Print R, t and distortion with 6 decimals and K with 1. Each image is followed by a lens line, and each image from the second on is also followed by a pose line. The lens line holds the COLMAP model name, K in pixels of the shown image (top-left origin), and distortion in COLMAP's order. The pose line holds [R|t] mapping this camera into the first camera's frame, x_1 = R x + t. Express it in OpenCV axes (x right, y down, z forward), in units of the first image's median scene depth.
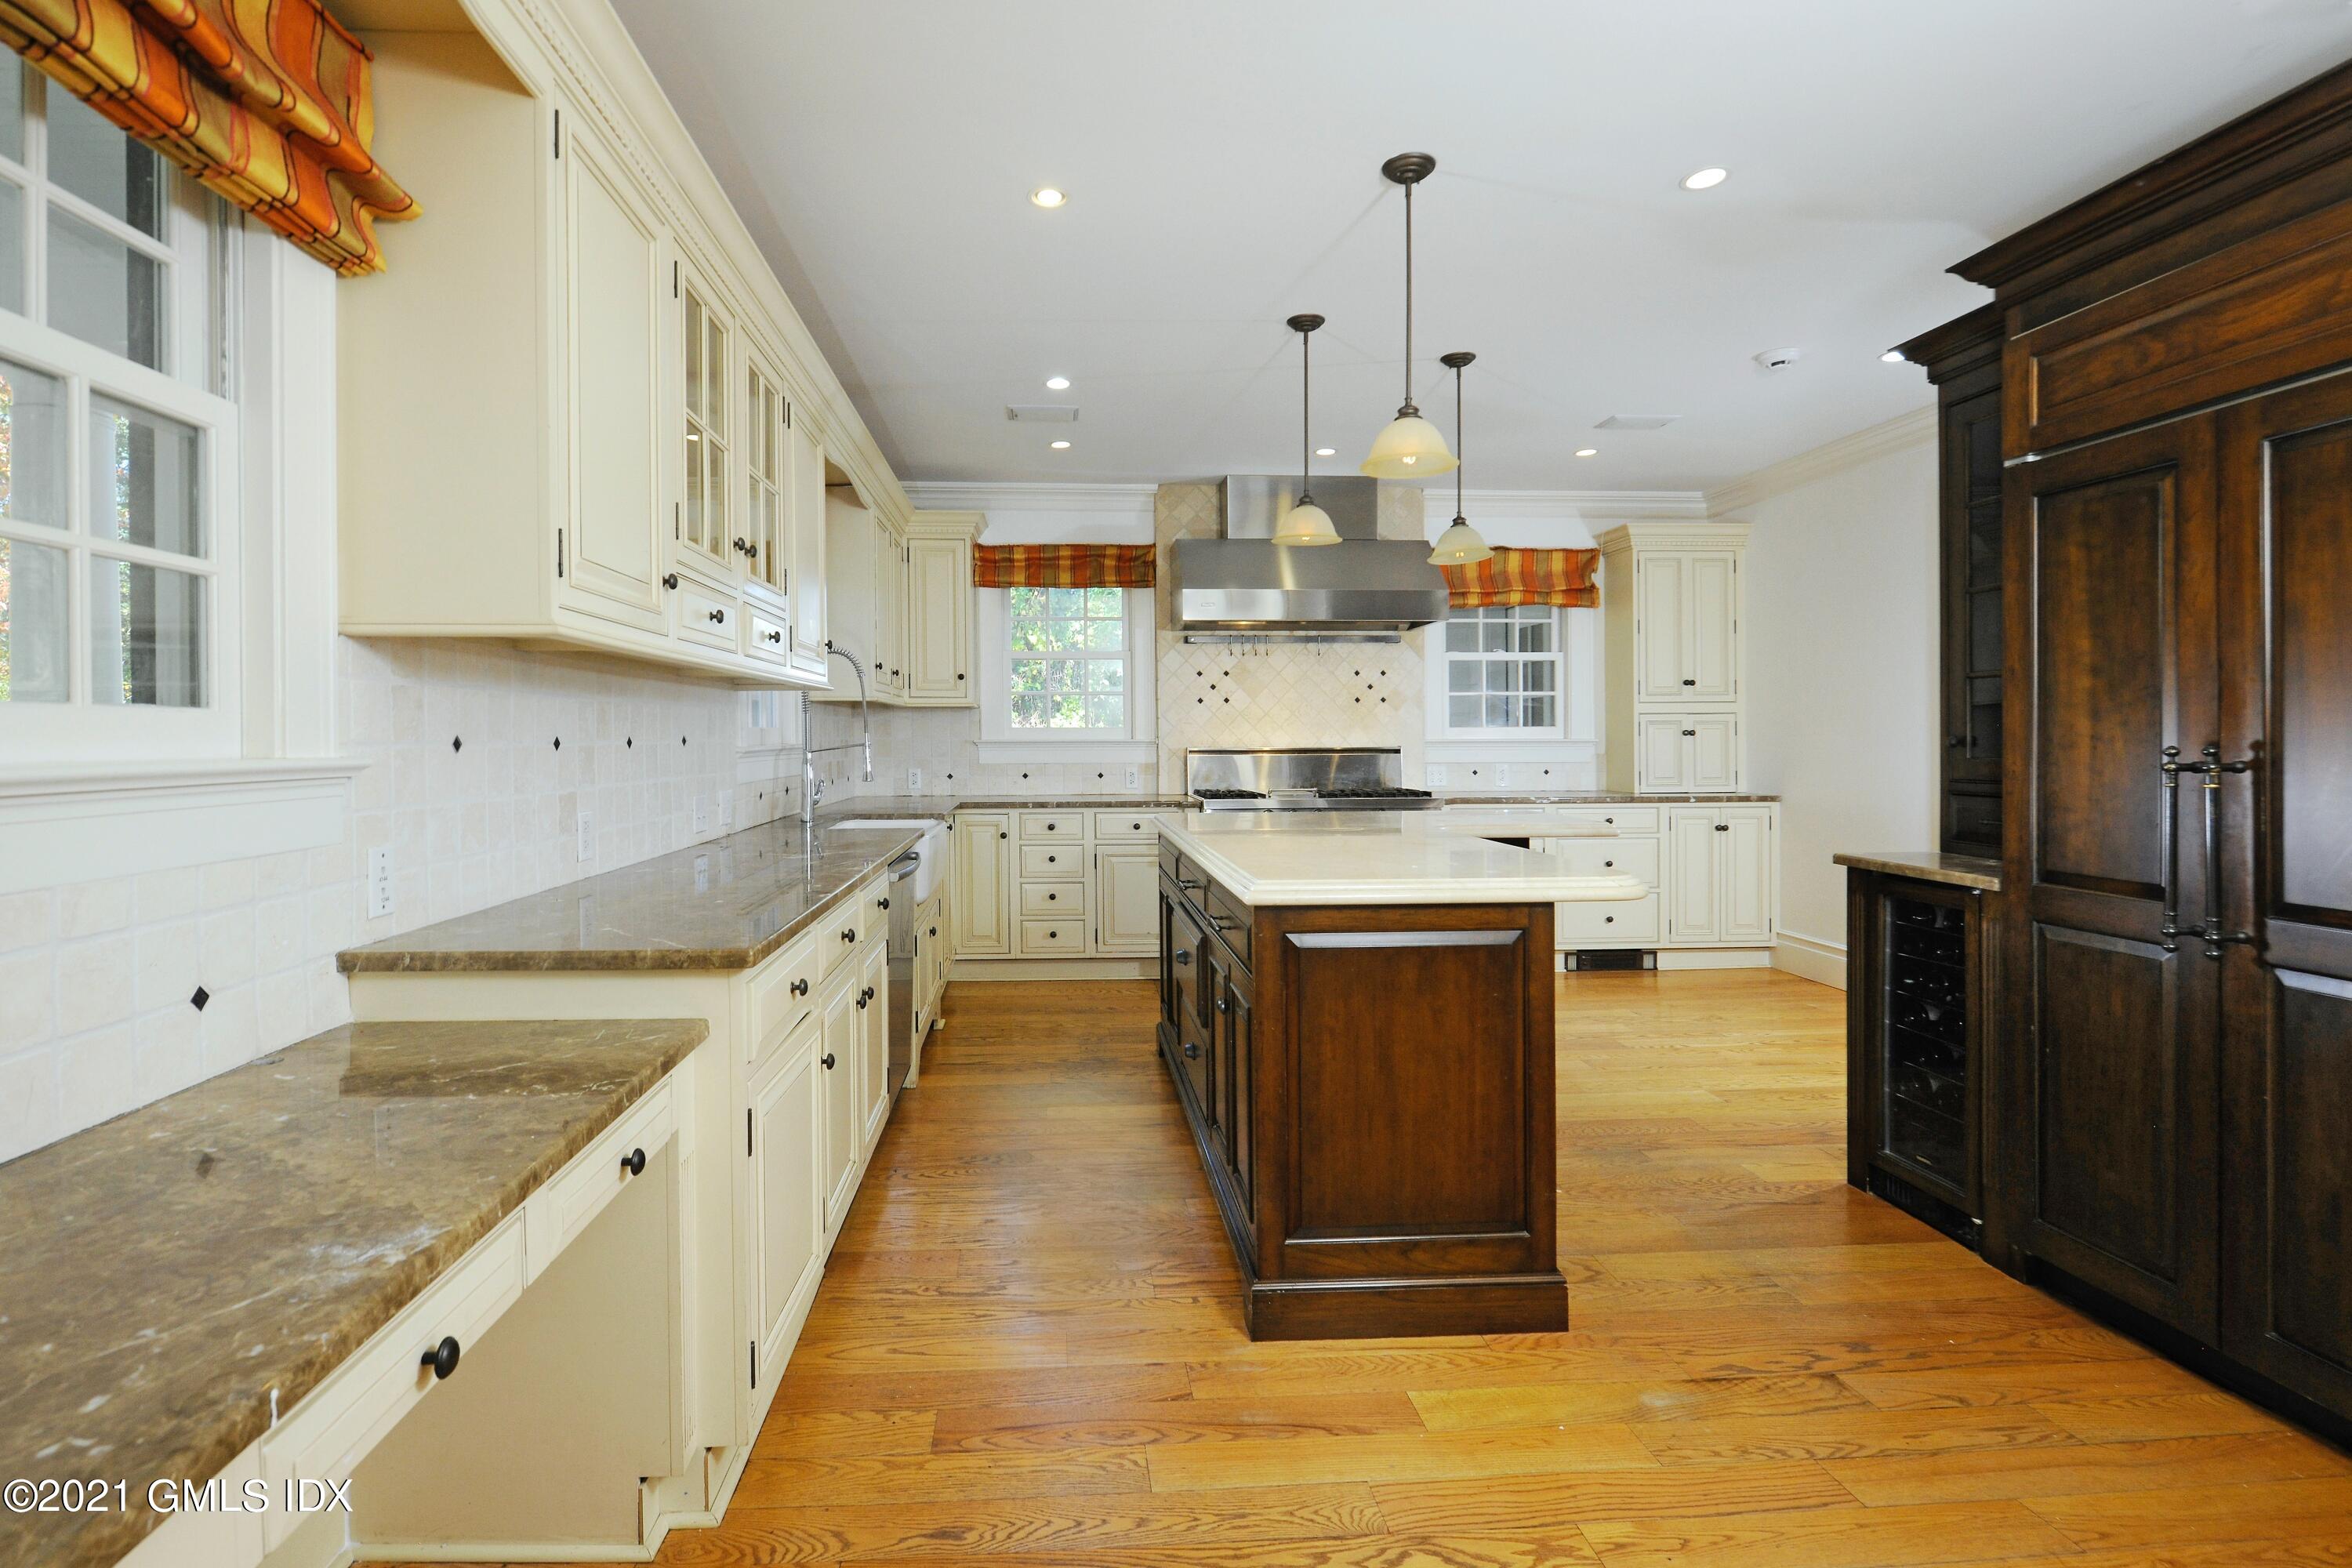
lens RADIAL K [[1178.0, 0, 1275.8], [0, 1178.0, 768.3], [0, 0, 1]] dist [-0.010840, 0.000419]
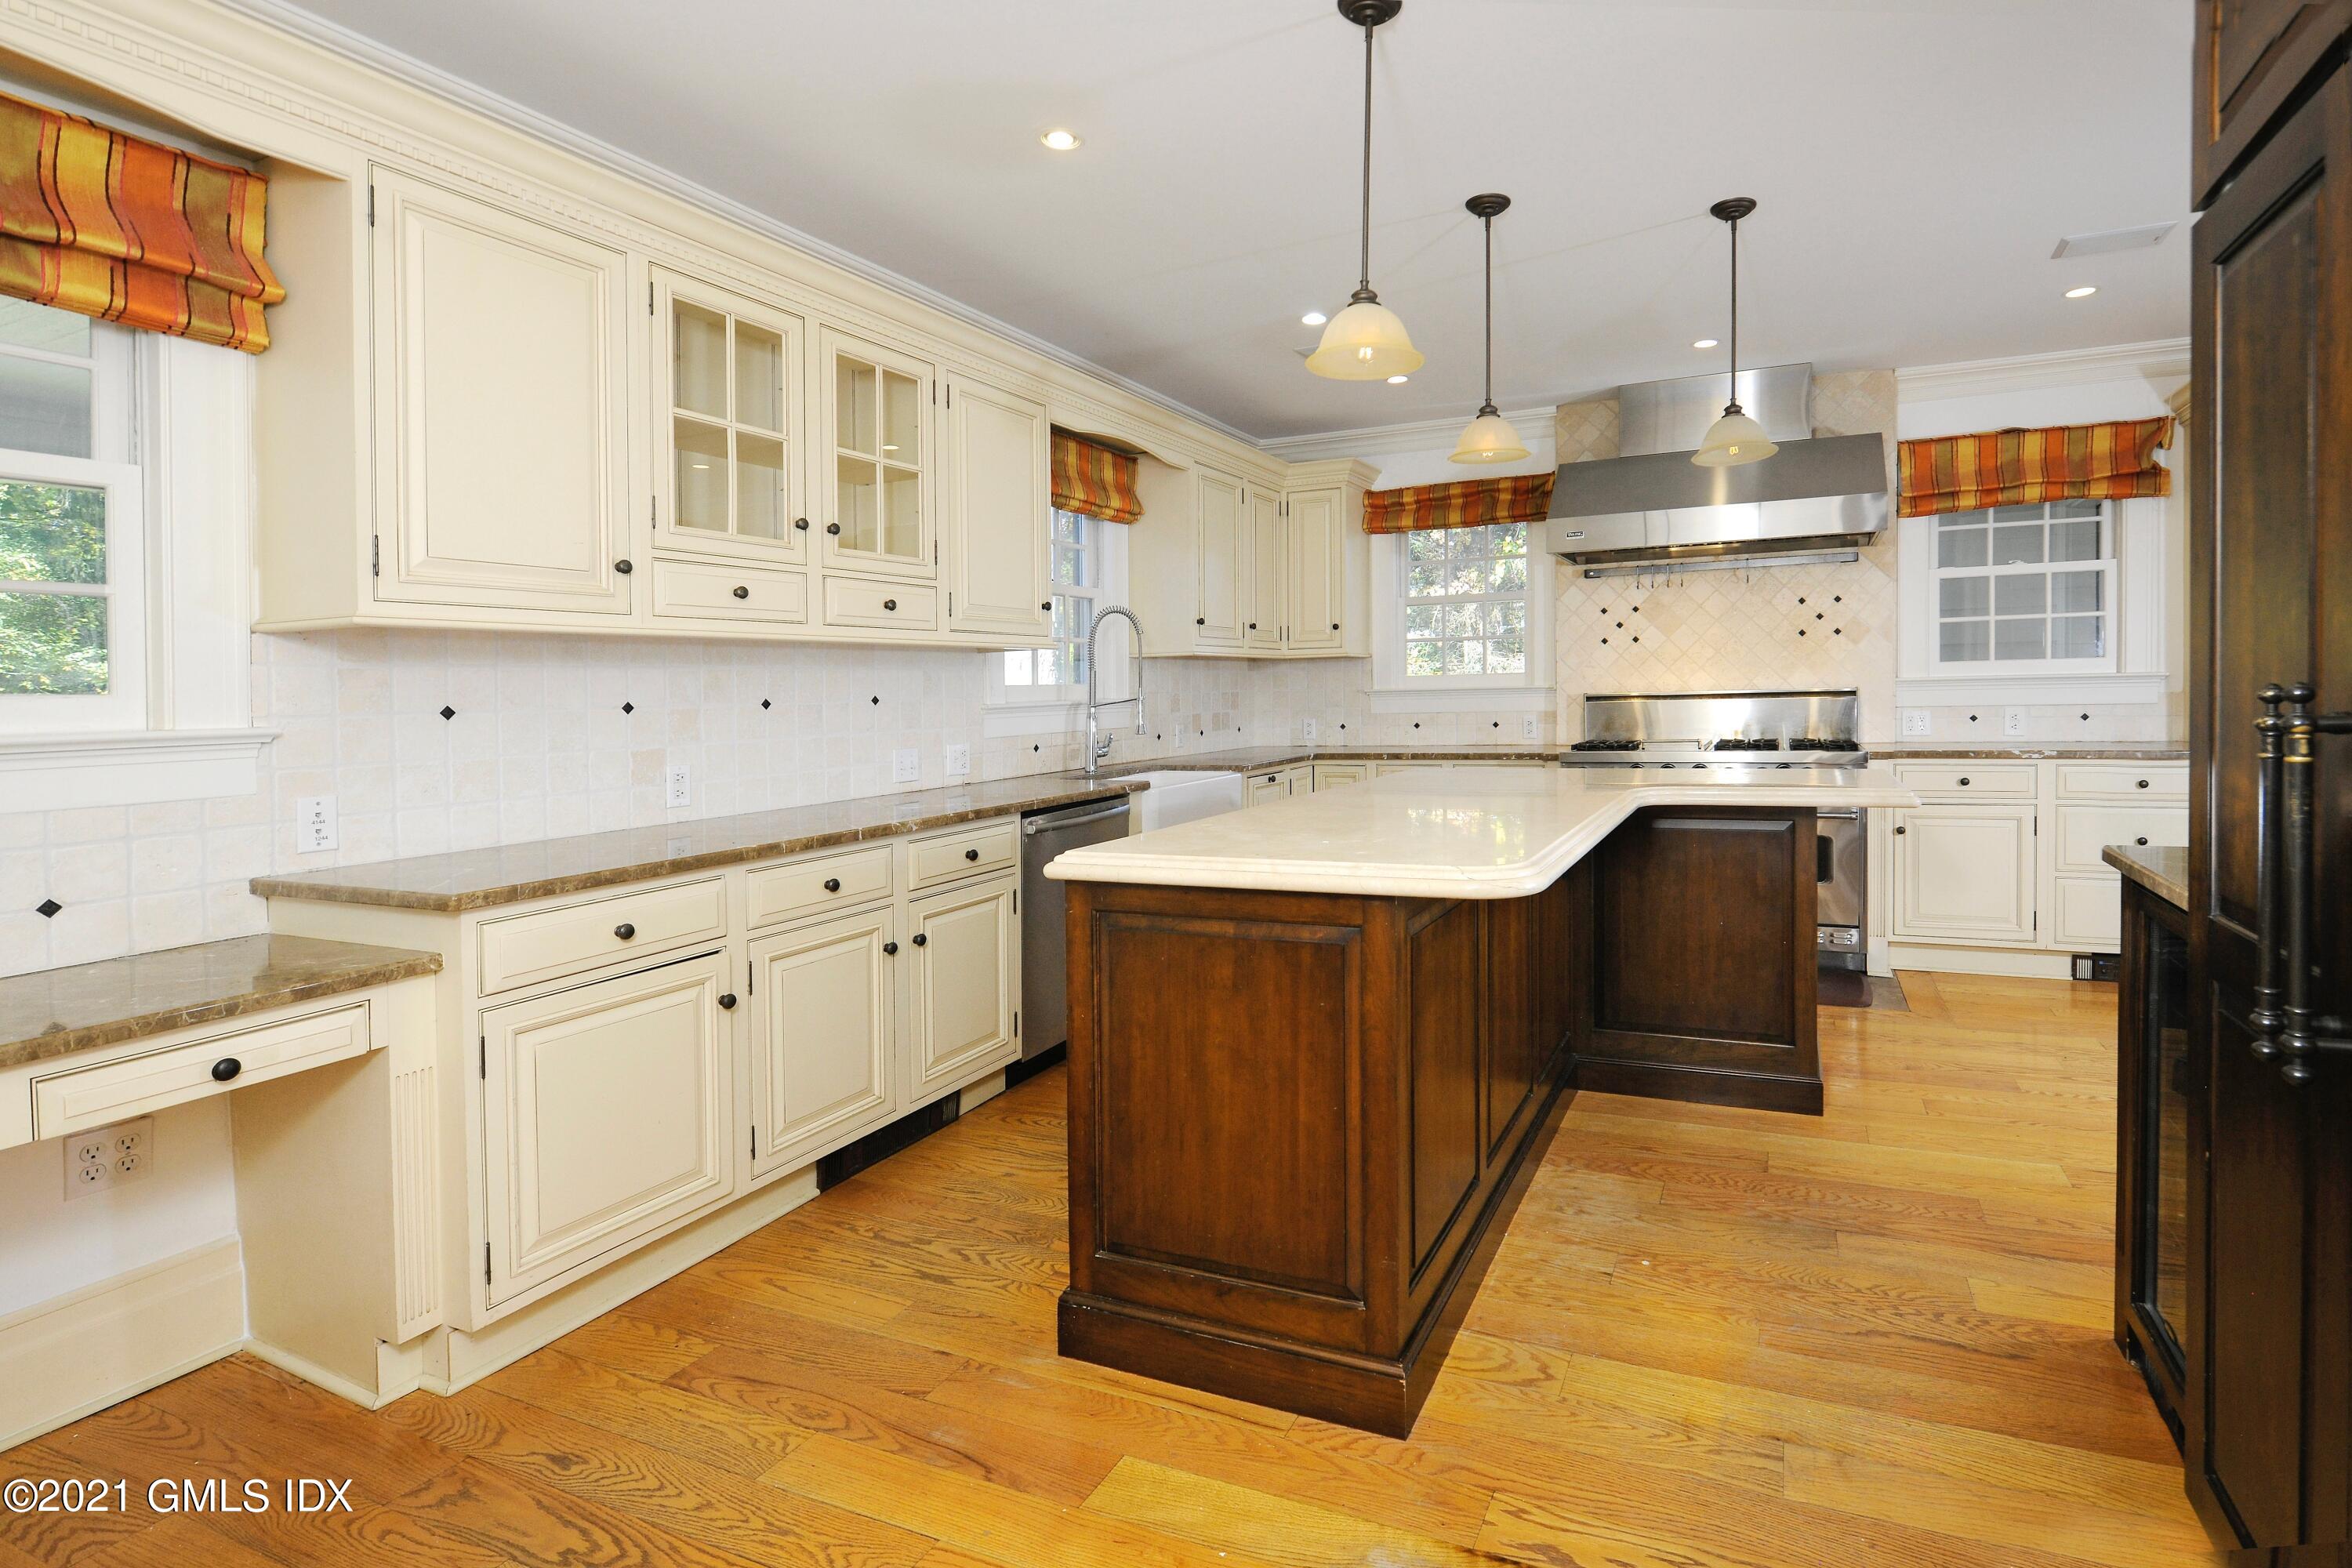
lens RADIAL K [[1198.1, 0, 1172.5], [0, 1198.1, 734.7], [0, 0, 1]] dist [-0.010143, -0.001516]
pose [[0.878742, -0.001849, -0.477293, 0.098452], [0.009285, 0.999869, 0.013221, -0.001246], [0.477206, -0.016050, 0.878645, 0.045623]]
